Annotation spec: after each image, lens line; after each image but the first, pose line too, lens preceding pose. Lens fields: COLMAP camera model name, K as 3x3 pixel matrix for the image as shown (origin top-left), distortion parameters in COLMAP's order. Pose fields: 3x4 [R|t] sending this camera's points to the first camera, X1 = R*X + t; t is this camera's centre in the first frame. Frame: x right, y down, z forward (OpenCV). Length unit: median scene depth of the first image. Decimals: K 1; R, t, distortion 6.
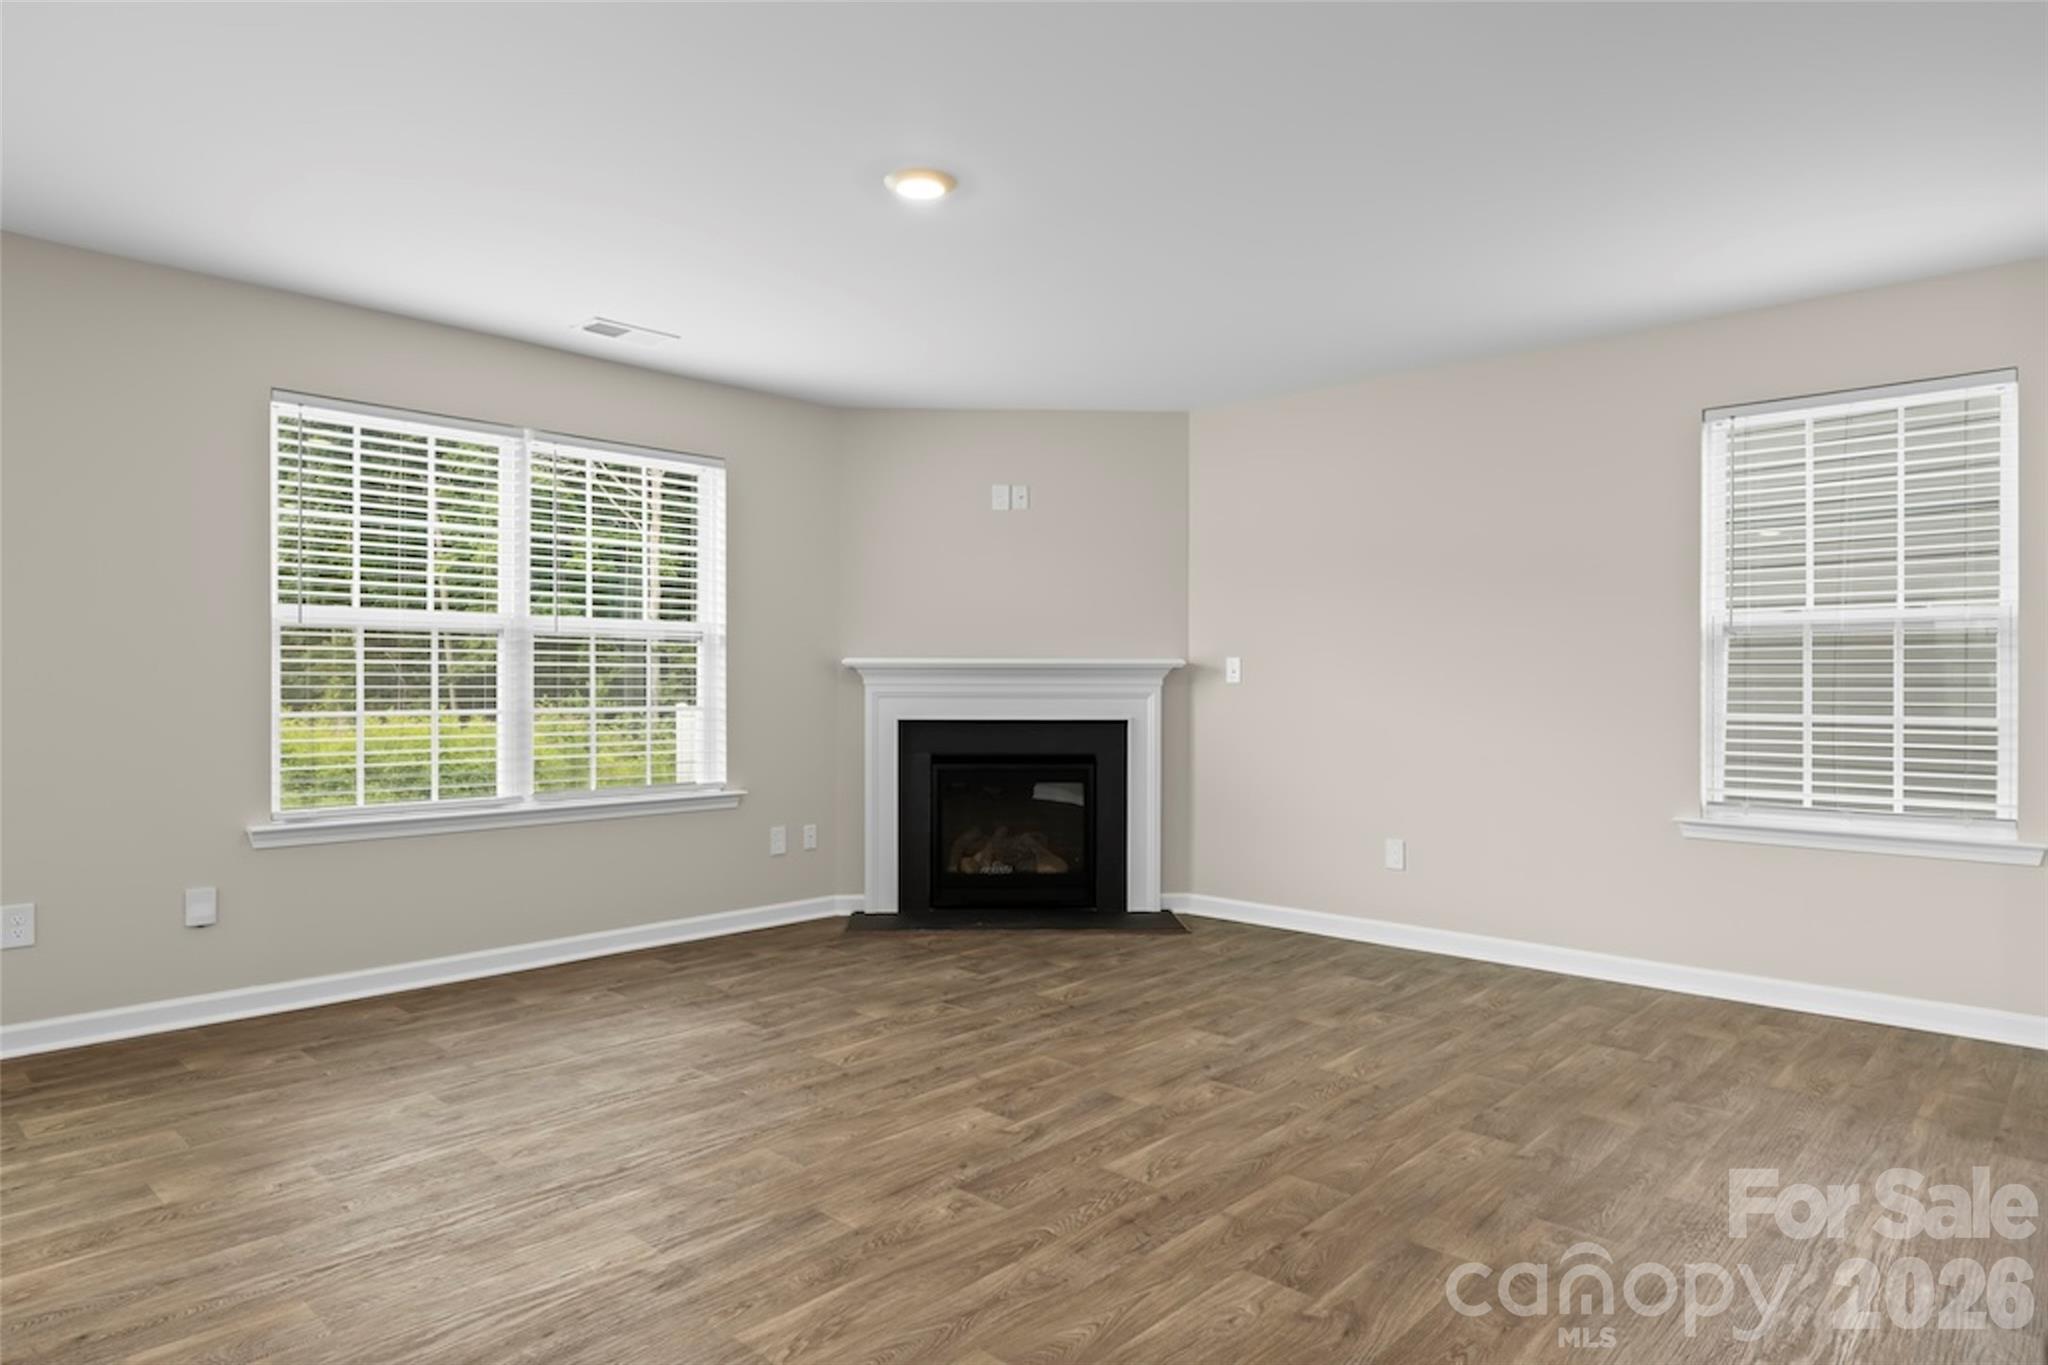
lens RADIAL K [[1161.3, 0, 1011.6], [0, 1161.3, 685.8], [0, 0, 1]] dist [-0.004301, -0.004882]
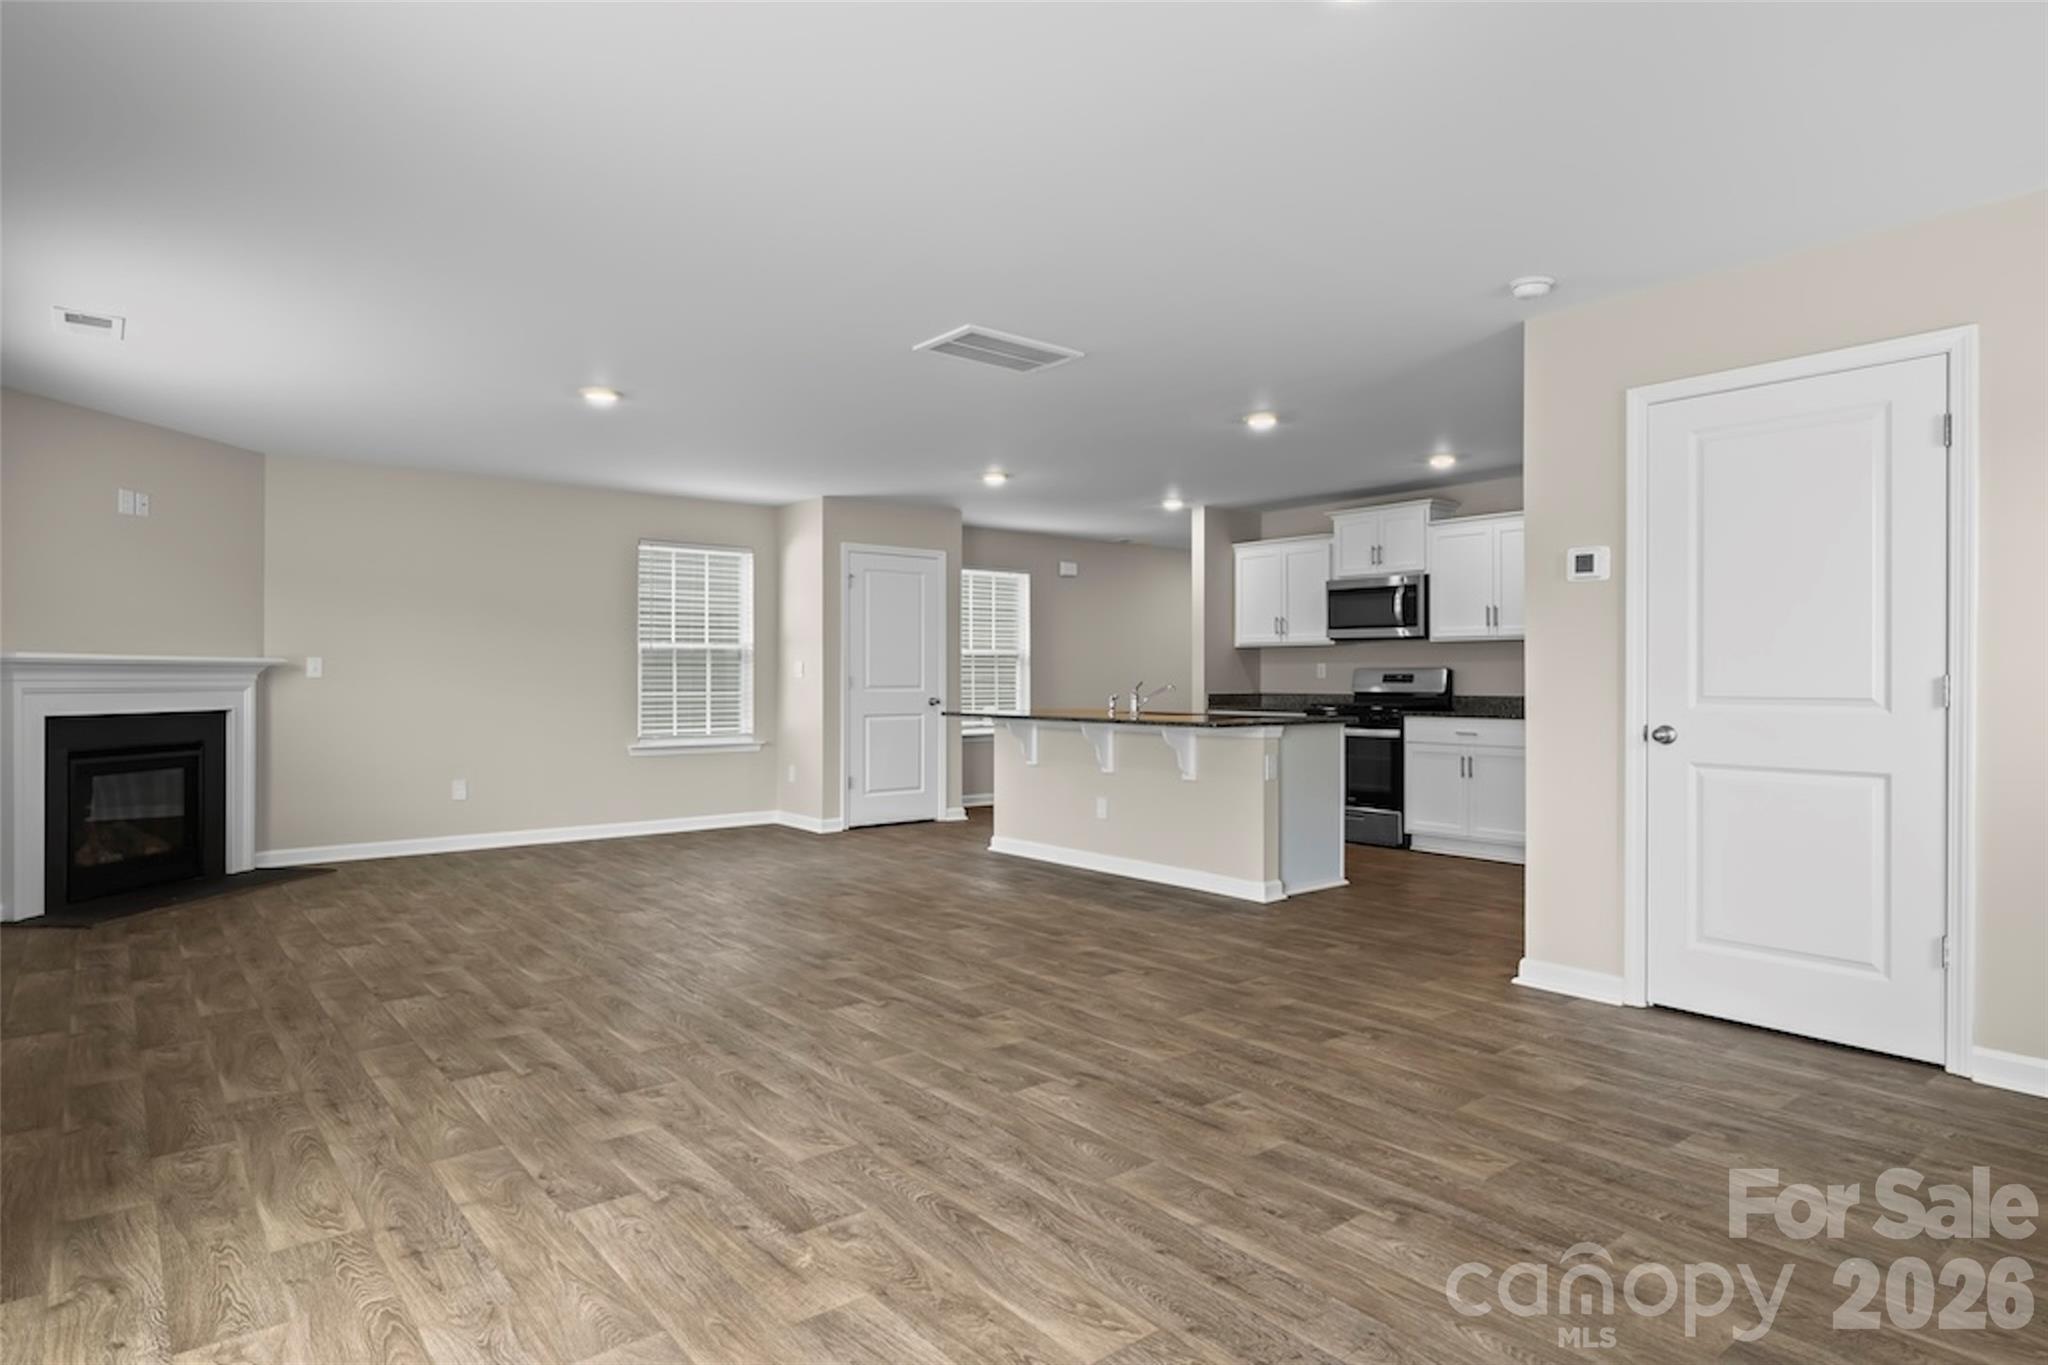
lens RADIAL K [[1126.2, 0, 1027.4], [0, 1126.2, 670.7], [0, 0, 1]] dist [-0.002624, -0.001195]
pose [[0.129102, 0.003046, 0.991627, -0.923439], [-0.000019, 0.999995, -0.003070, -0.006453], [-0.991631, 0.000378, 0.129101, 0.062778]]
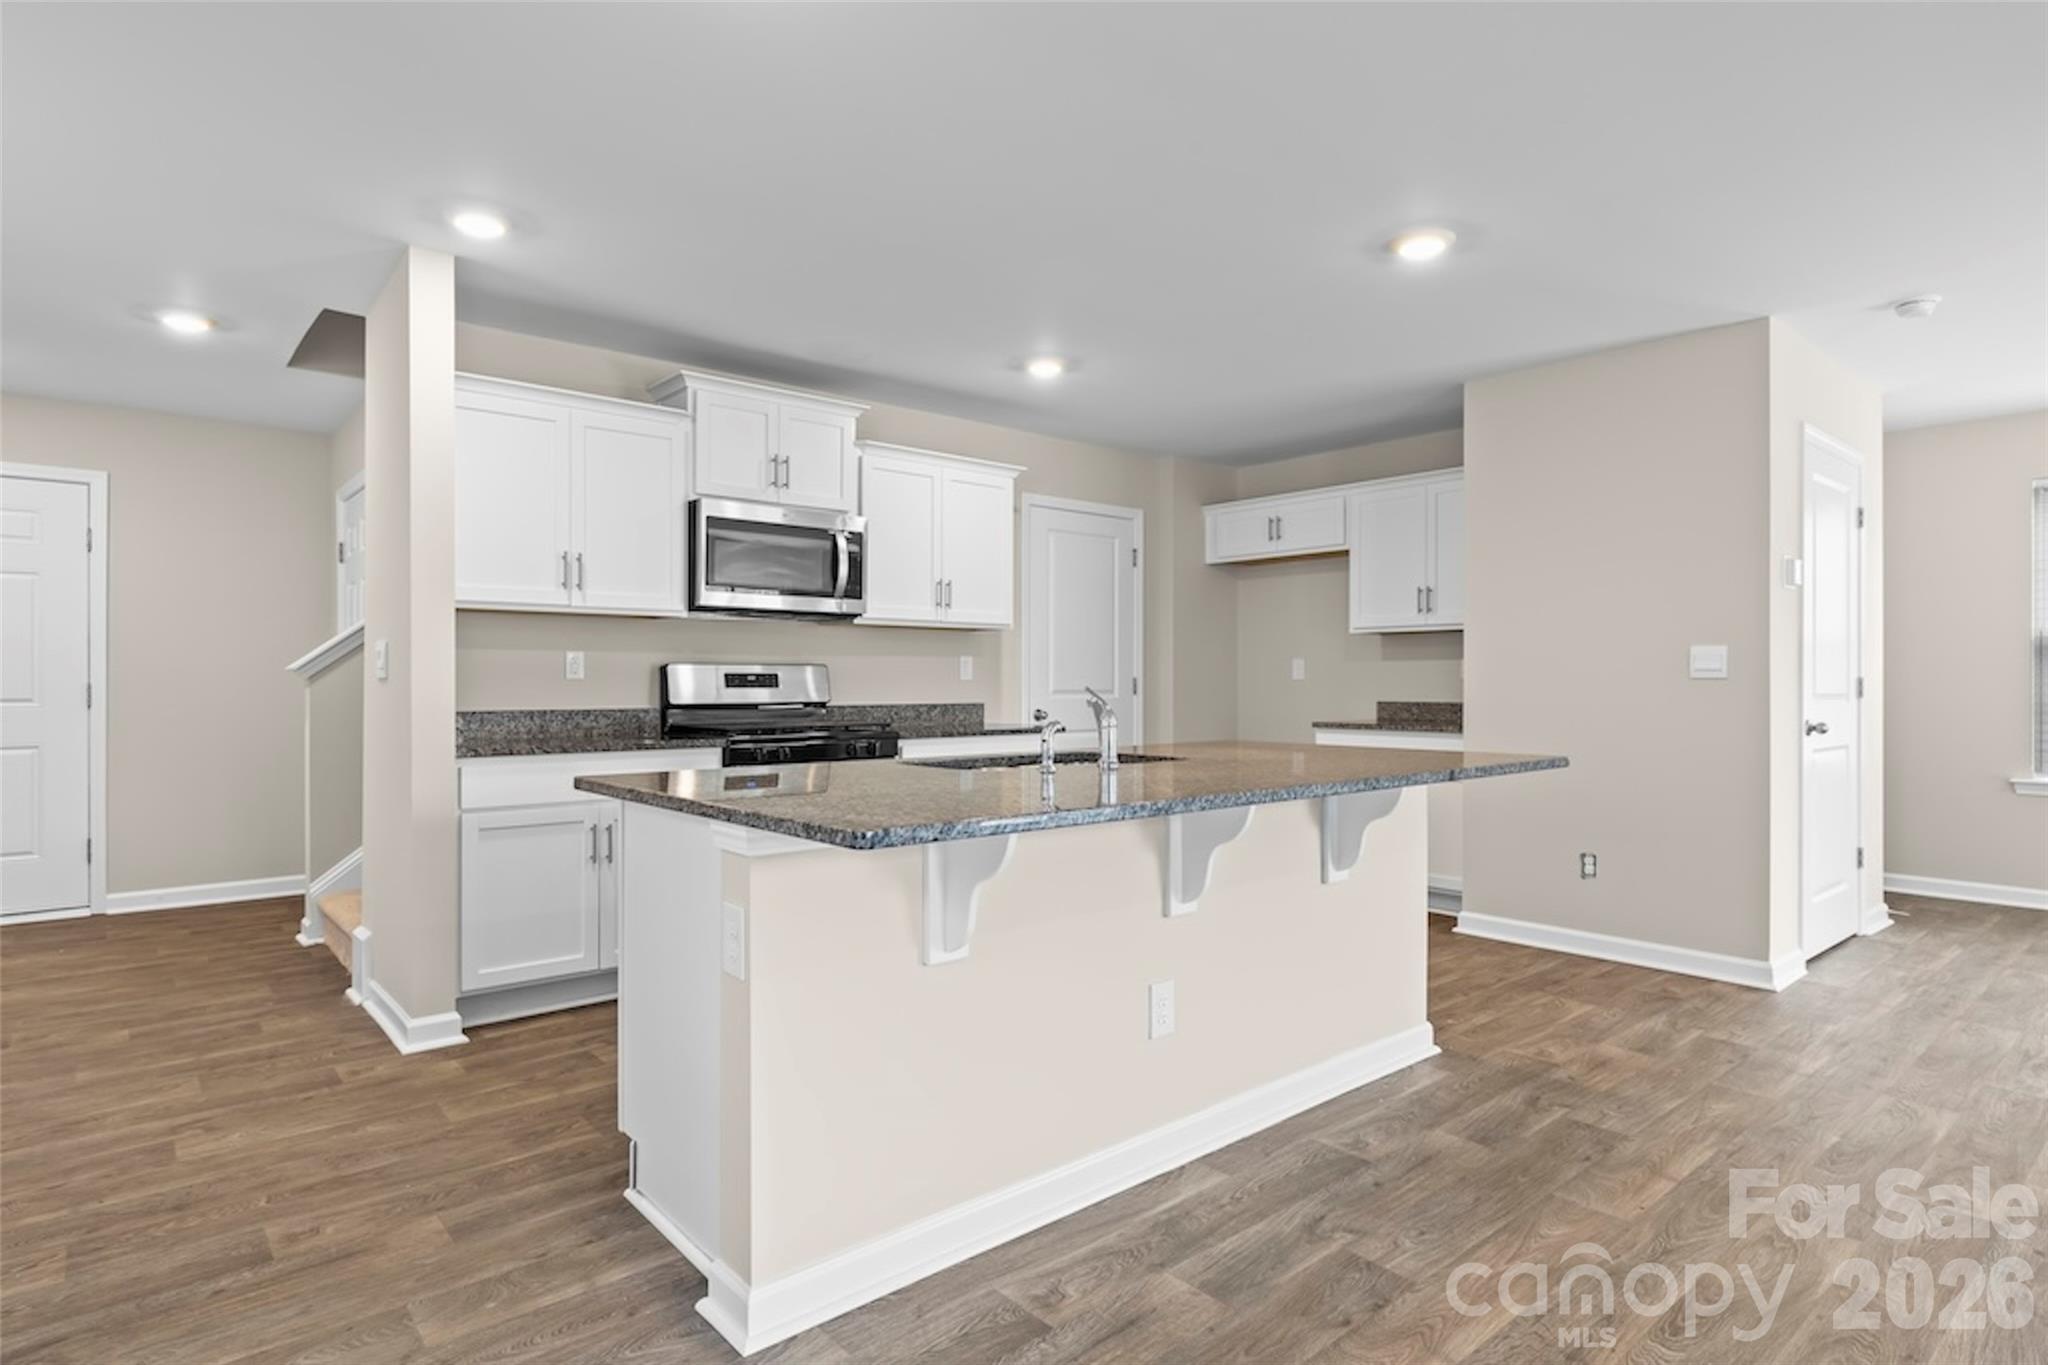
lens RADIAL K [[1097.3, 0, 1015.7], [0, 1097.3, 676.8], [0, 0, 1]] dist [0.002534, 0.001486]
pose [[-0.993587, -0.003981, 0.113002, 0.276266], [-0.004348, 0.999986, -0.002998, -0.002192], [-0.112989, -0.003470, -0.993590, 0.601983]]
